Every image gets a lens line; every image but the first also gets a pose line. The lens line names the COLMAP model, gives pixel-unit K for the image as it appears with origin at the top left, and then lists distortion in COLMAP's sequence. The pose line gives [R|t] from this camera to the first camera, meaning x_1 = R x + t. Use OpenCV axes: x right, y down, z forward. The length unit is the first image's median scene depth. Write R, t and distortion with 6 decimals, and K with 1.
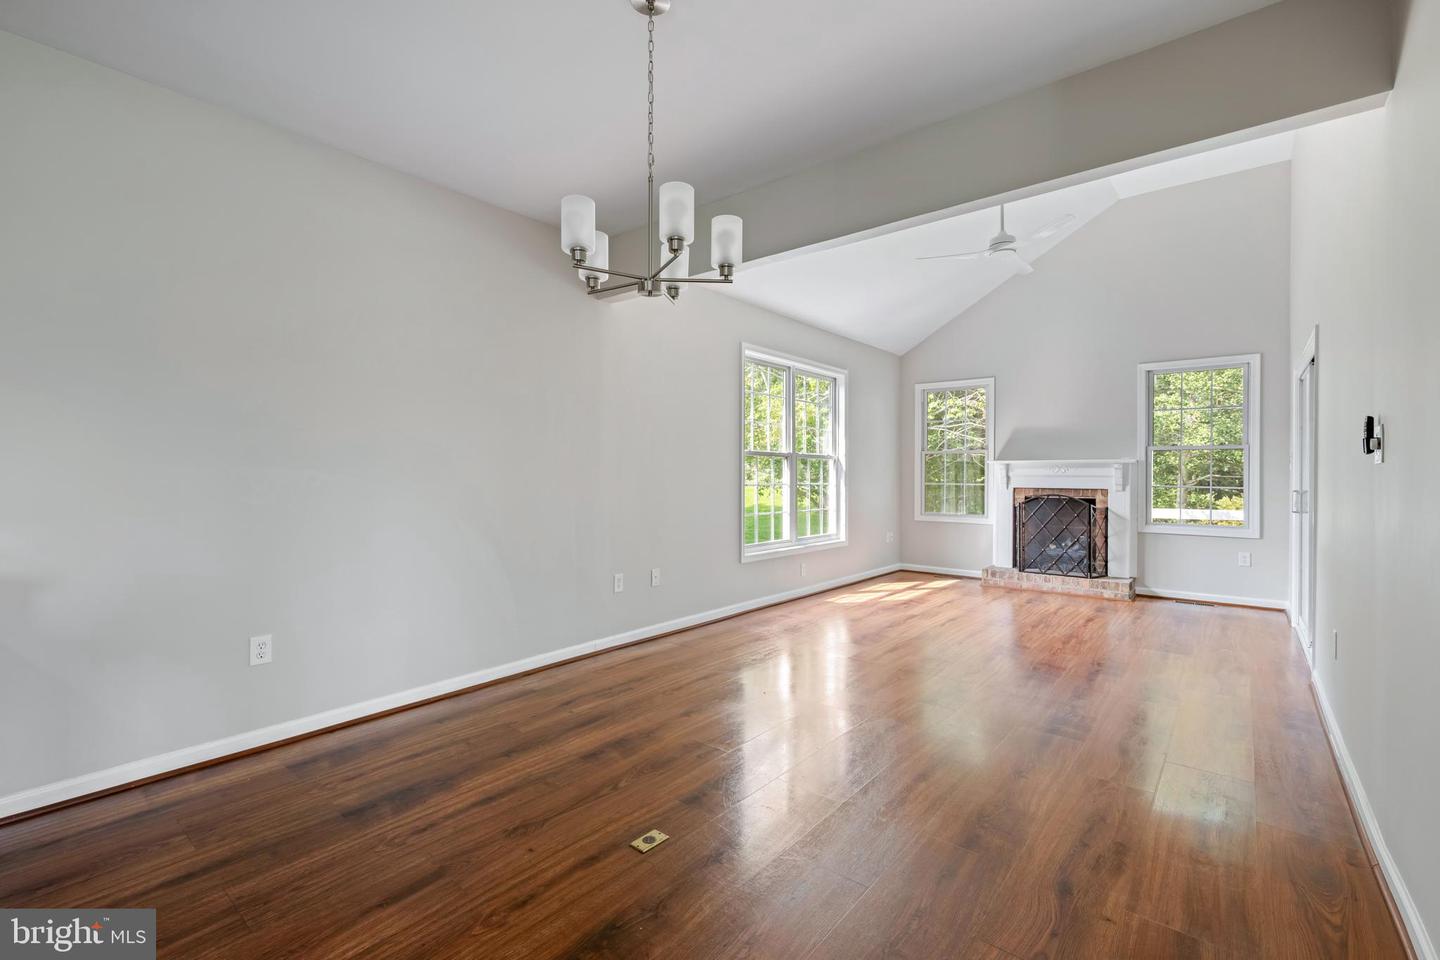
lens RADIAL K [[645.8, 0, 706.8], [0, 645.8, 476.3], [0, 0, 1]] dist [0.001020, 0.000462]
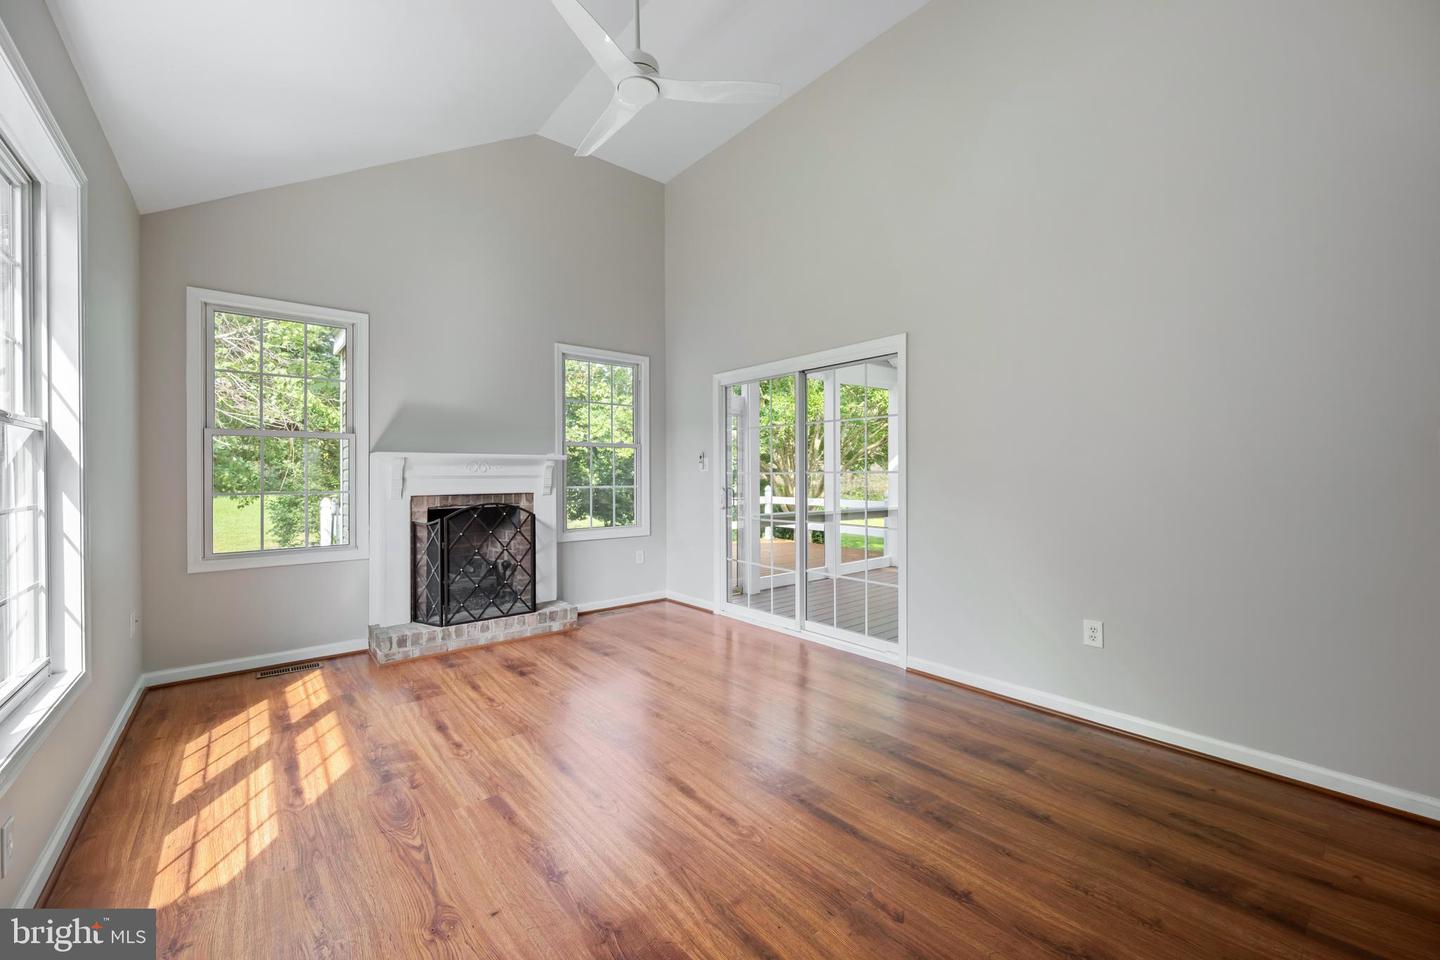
lens RADIAL K [[568.6, 0, 715.5], [0, 568.6, 469.0], [0, 0, 1]] dist [0.003669, -0.000477]
pose [[0.176453, 0.005845, 0.984292, -0.024620], [0.009755, 0.999923, -0.007686, -0.001352], [-0.984261, 0.010958, 0.176382, 0.640882]]
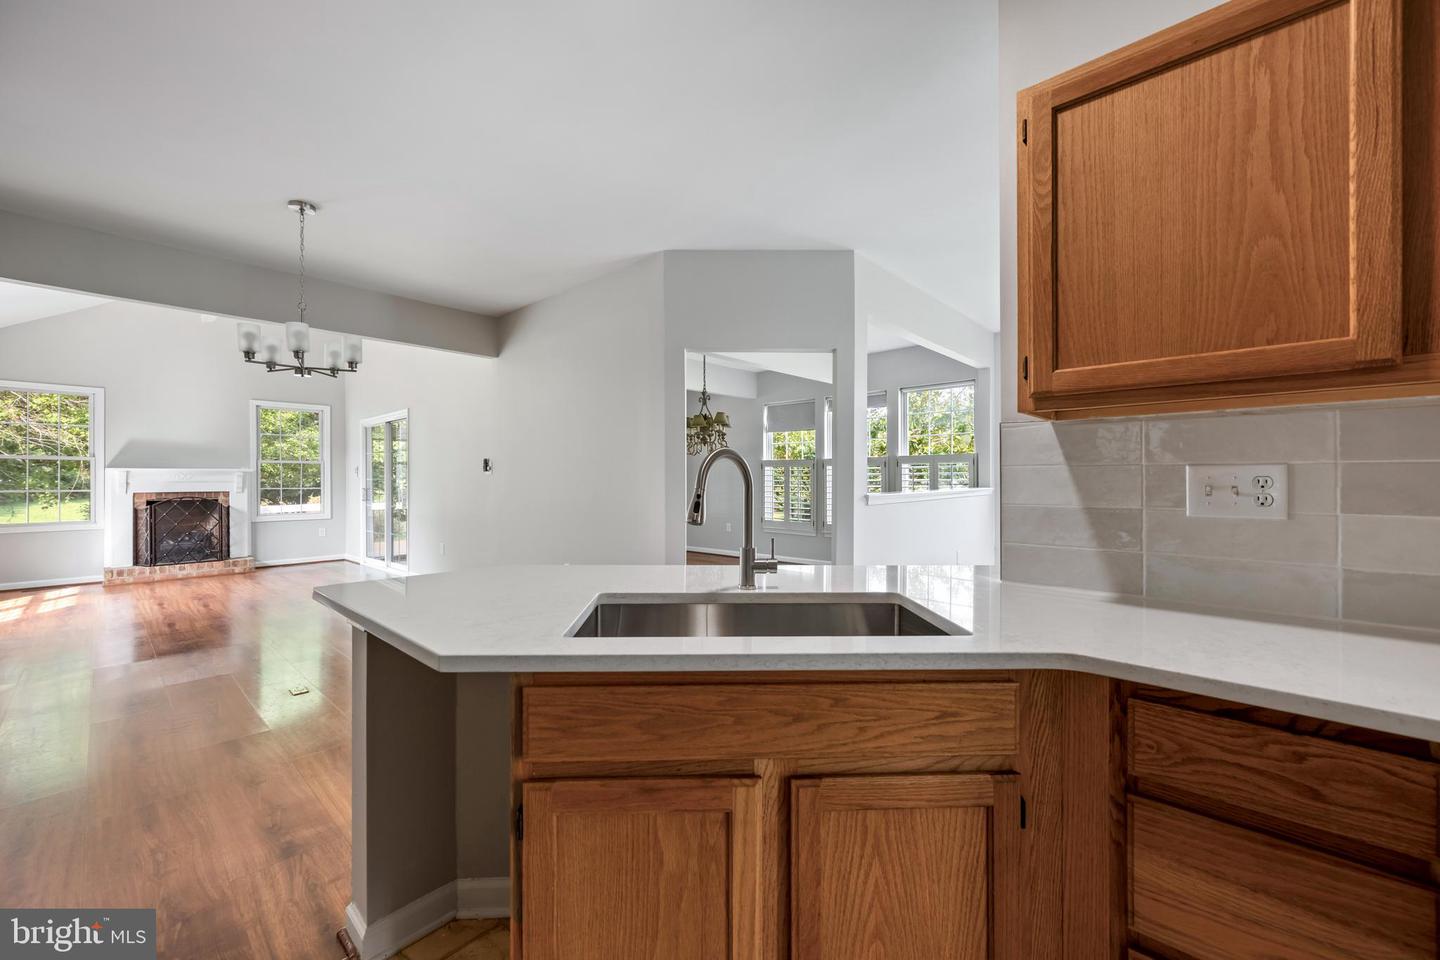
lens RADIAL K [[568.6, 0, 717.0], [0, 568.6, 476.8], [0, 0, 1]] dist [0.003669, -0.000477]
pose [[0.050312, 0.001251, 0.998733, -0.473017], [0.011360, 0.999934, -0.001825, 0.003580], [-0.998669, 0.011437, 0.050294, -0.046778]]
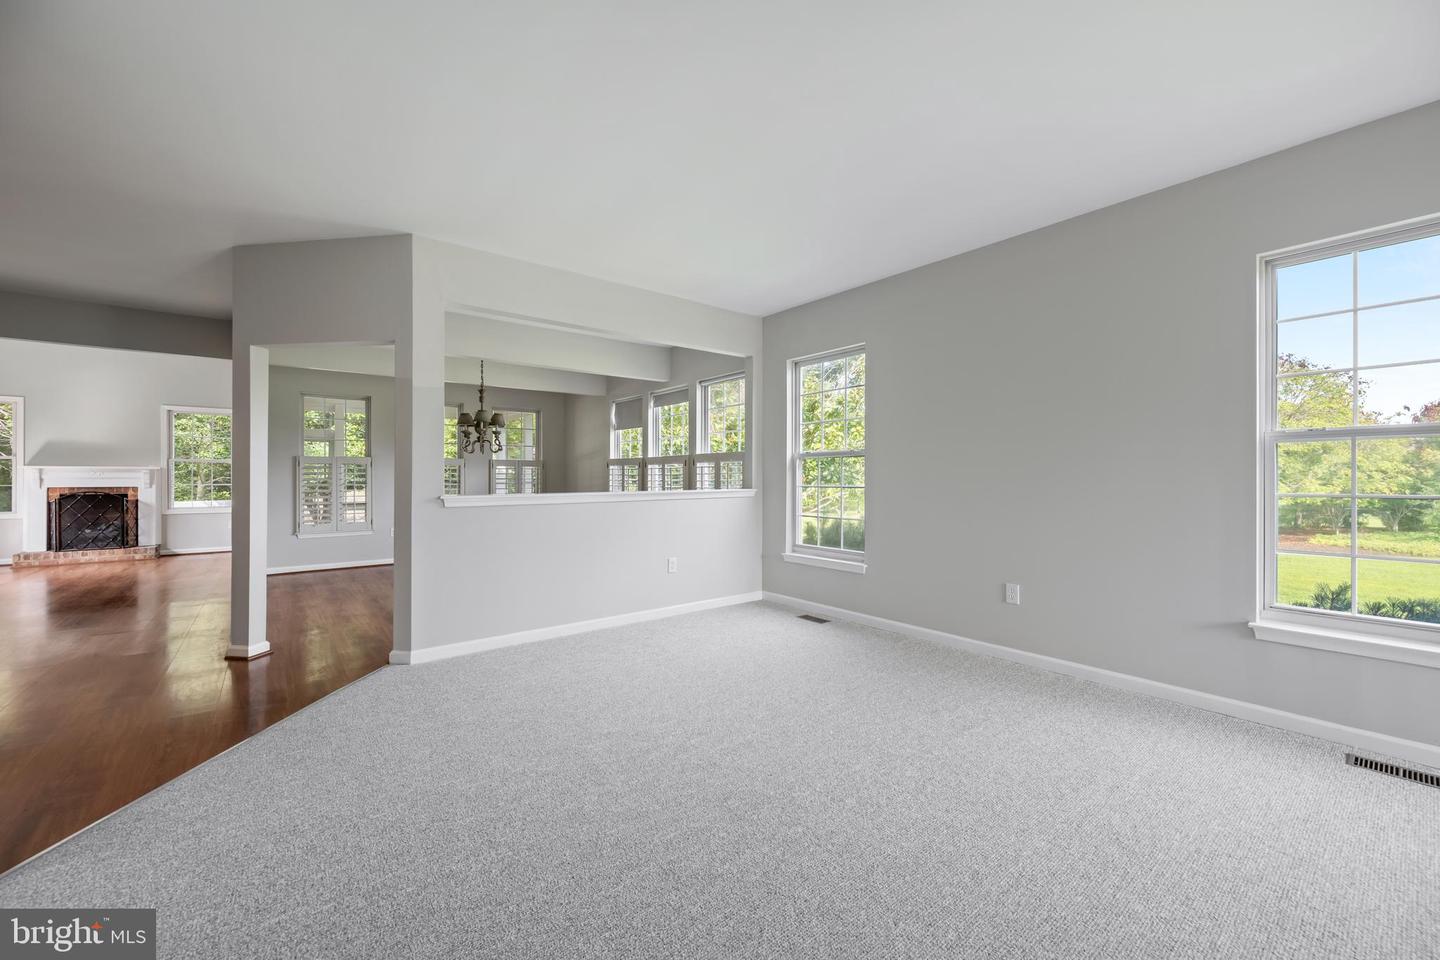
lens RADIAL K [[568.6, 0, 713.5], [0, 568.6, 477.0], [0, 0, 1]] dist [0.003669, -0.000477]
pose [[0.217197, -0.001476, 0.976127, -0.353891], [0.006569, 0.999978, 0.000051, 0.005789], [-0.976106, 0.006401, 0.217202, -0.548829]]
